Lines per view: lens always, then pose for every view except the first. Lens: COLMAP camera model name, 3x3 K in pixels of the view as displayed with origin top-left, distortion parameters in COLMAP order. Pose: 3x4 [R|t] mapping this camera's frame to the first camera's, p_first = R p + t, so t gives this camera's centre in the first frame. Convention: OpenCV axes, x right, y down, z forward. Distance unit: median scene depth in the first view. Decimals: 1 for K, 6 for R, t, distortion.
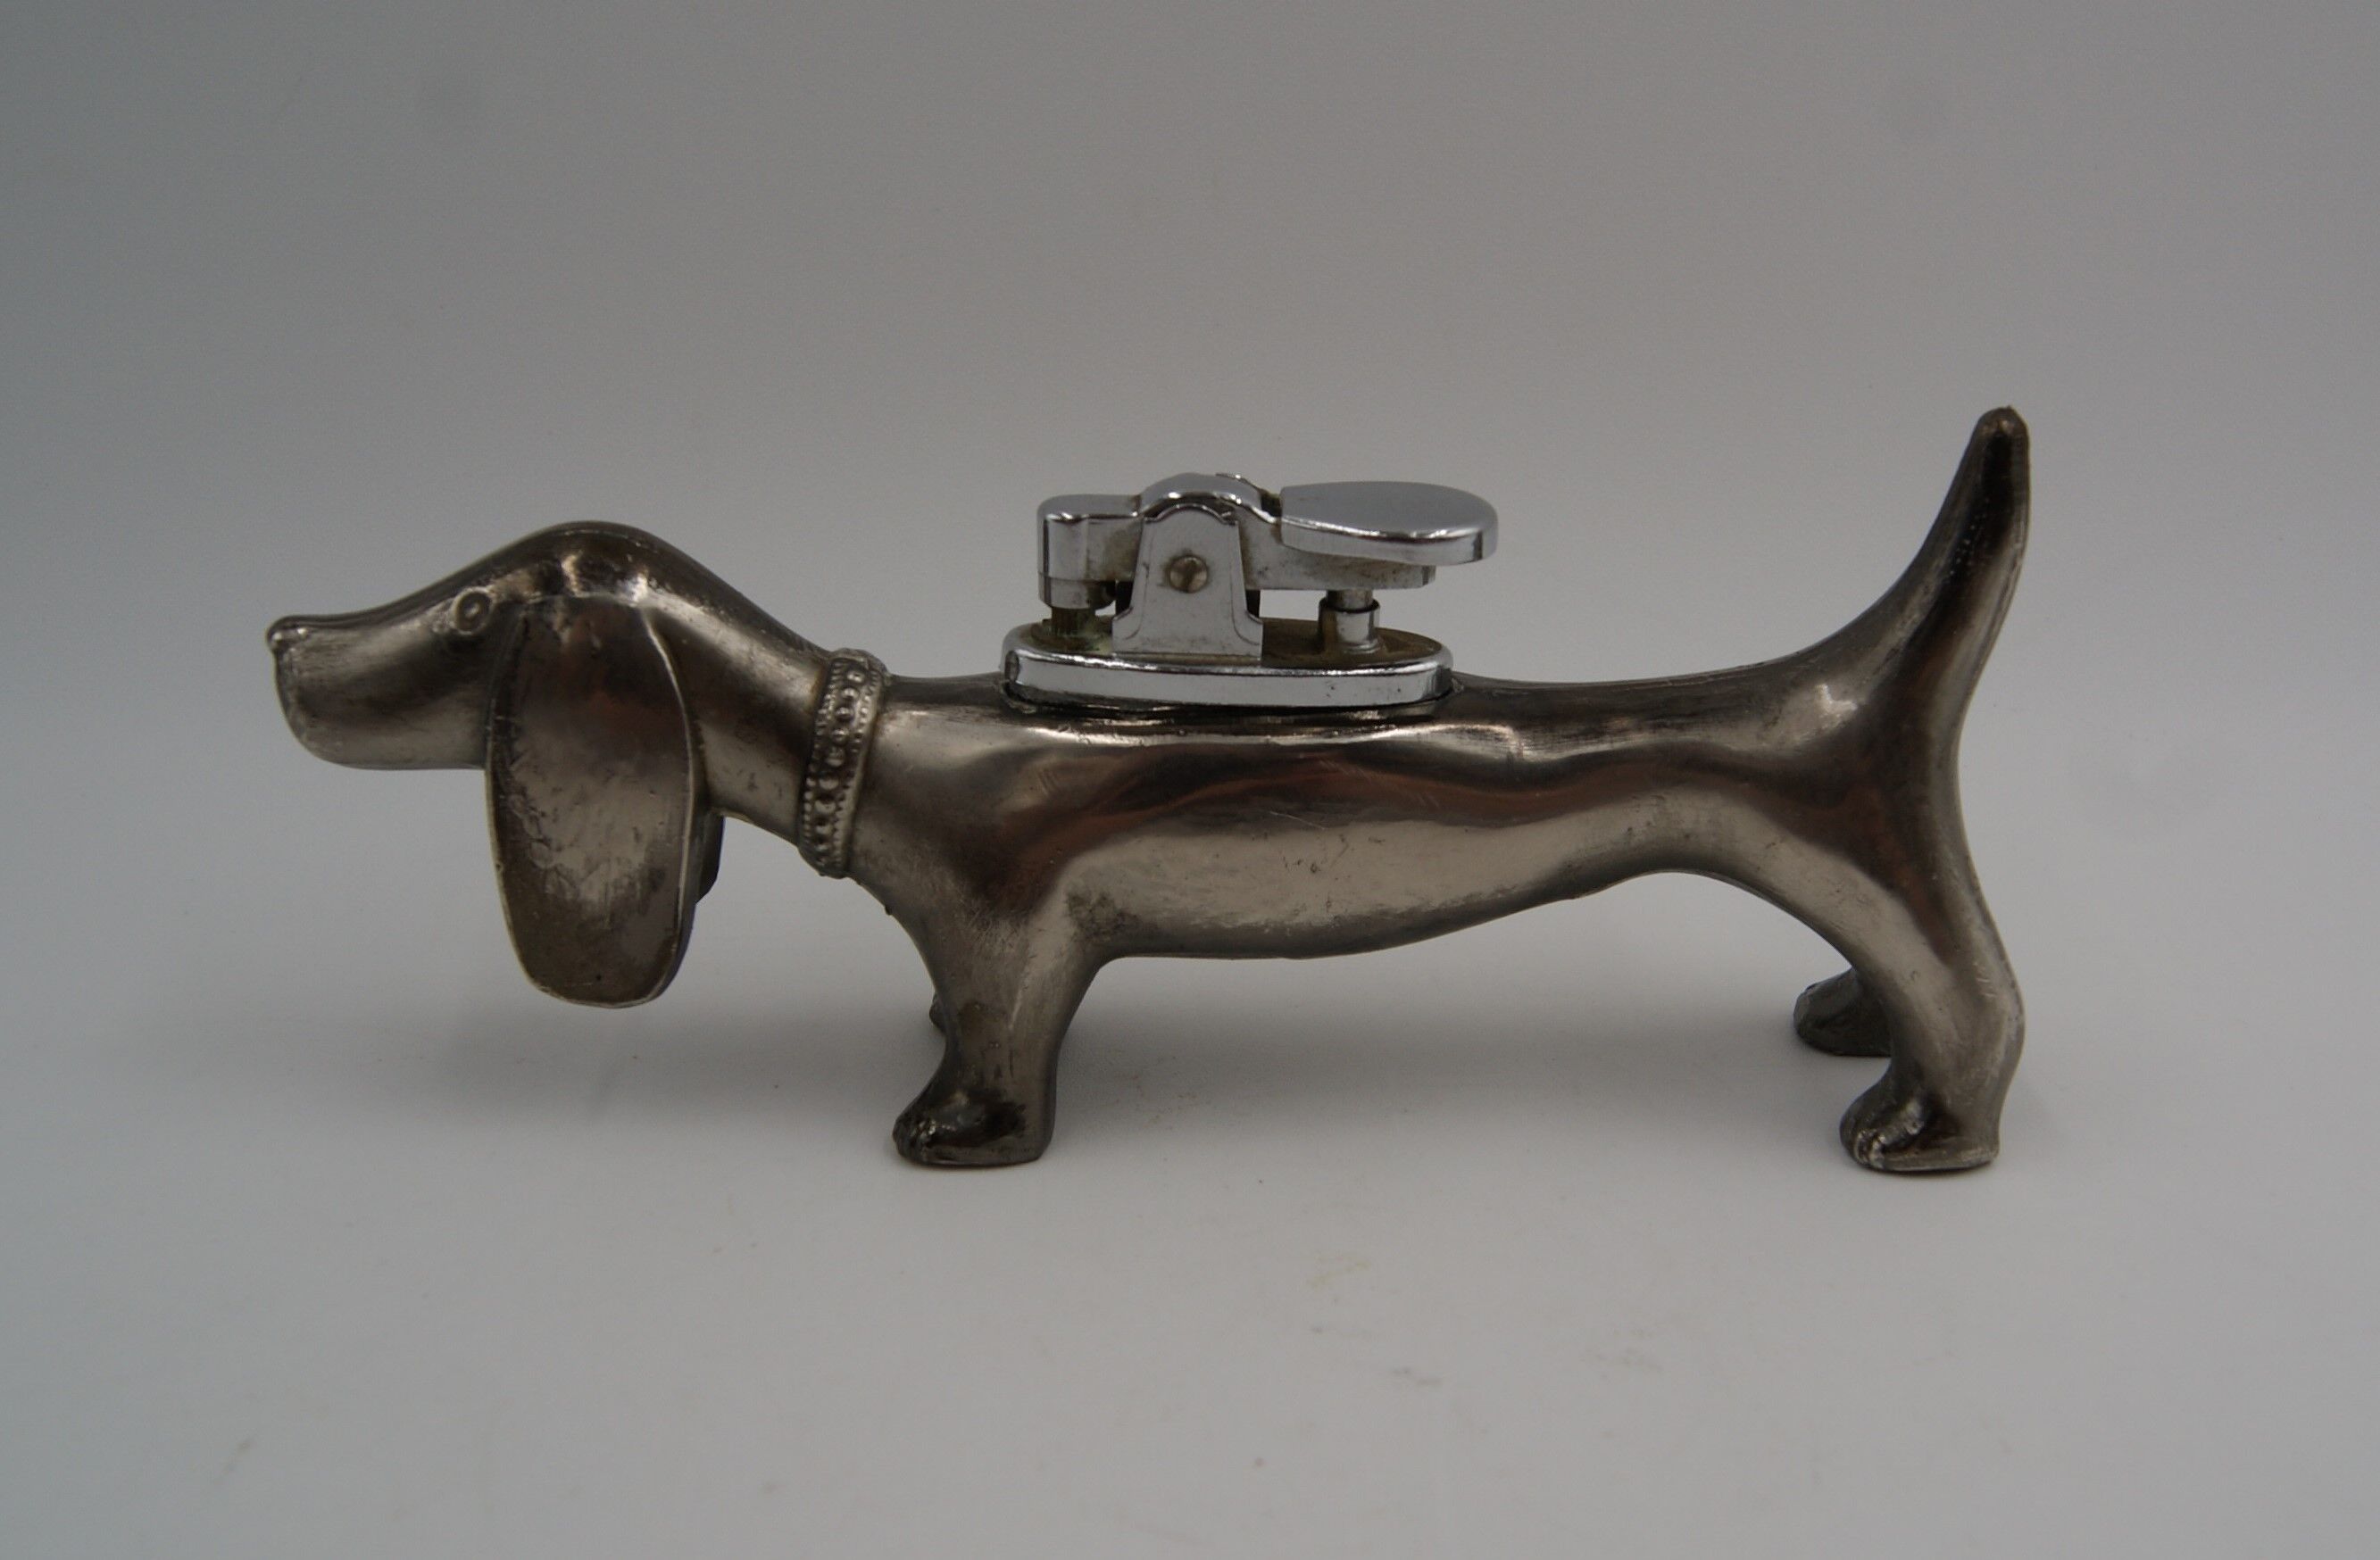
lens RADIAL K [[2735.7, 0, 1186.2], [0, 2735.7, 774.4], [0, 0, 1]] dist [-0.087488, 0.000000]
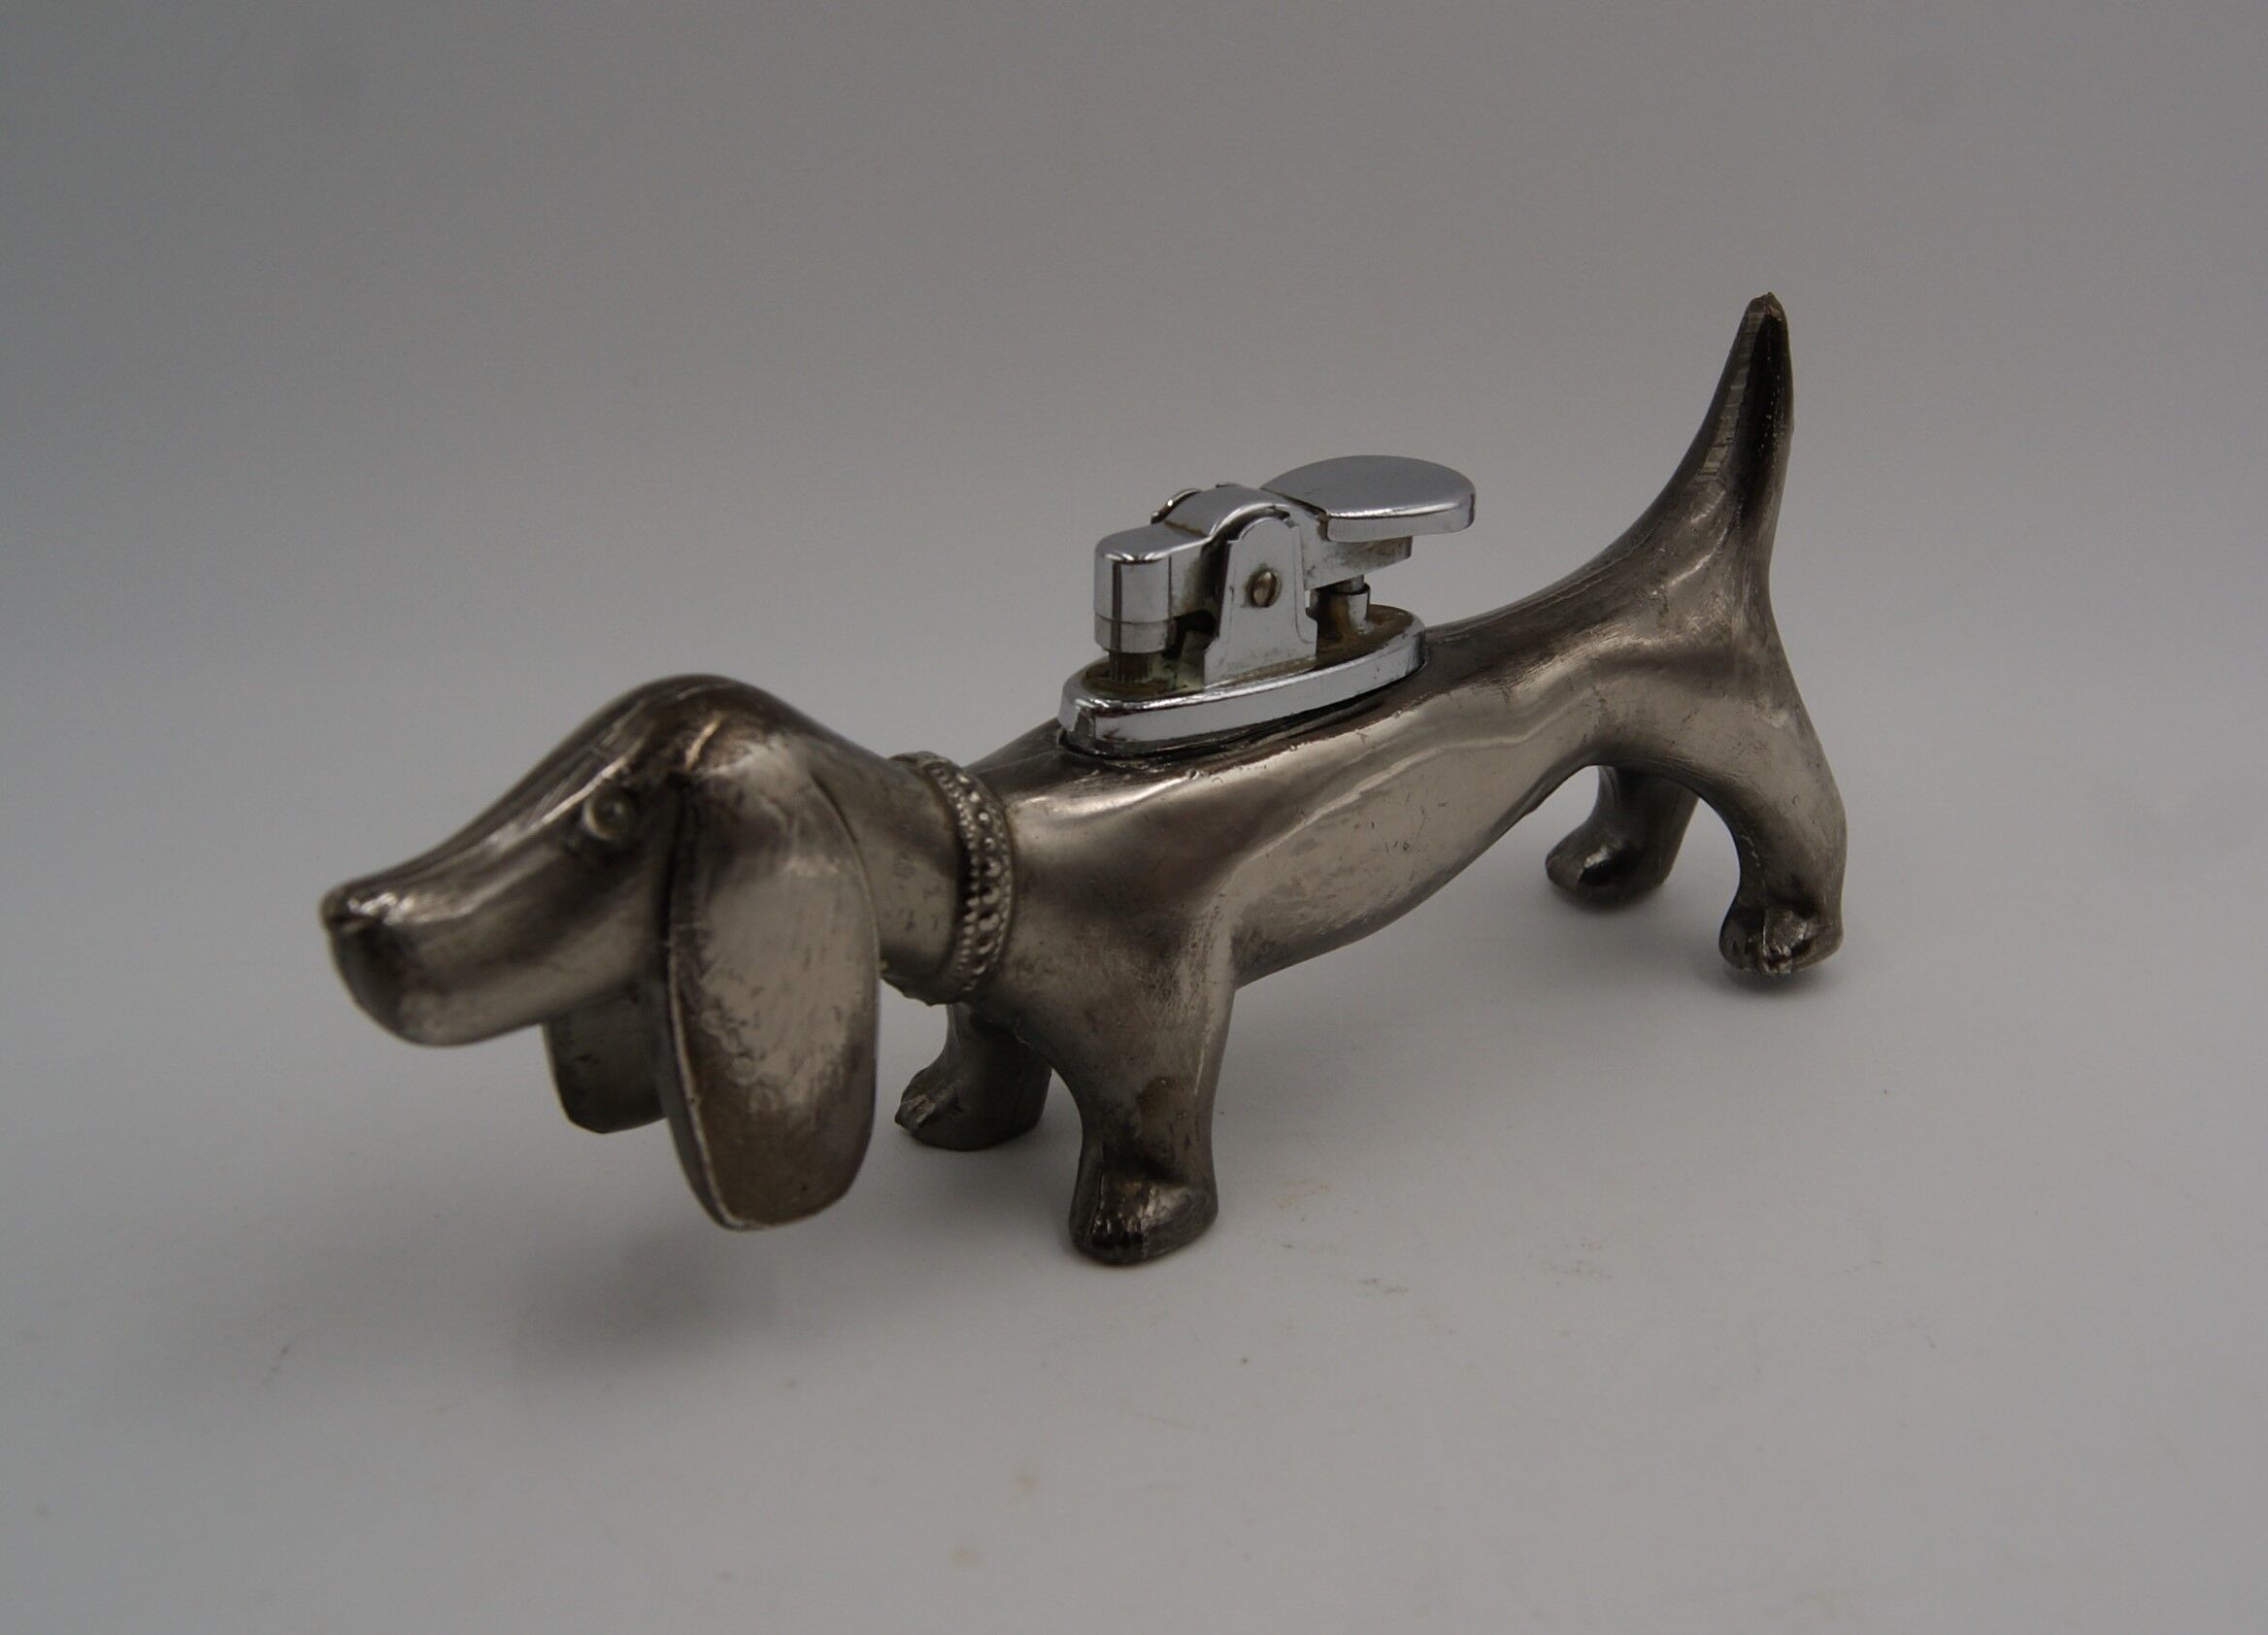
lens RADIAL K [[2915.4, 0, 1134.4], [0, 2915.4, 821.9], [0, 0, 1]] dist [-0.049235, 0.000000]
pose [[0.761053, -0.256626, 0.595770, -0.668018], [0.234917, 0.965113, 0.115630, -0.122420], [-0.604659, 0.051956, 0.794788, 0.197149]]
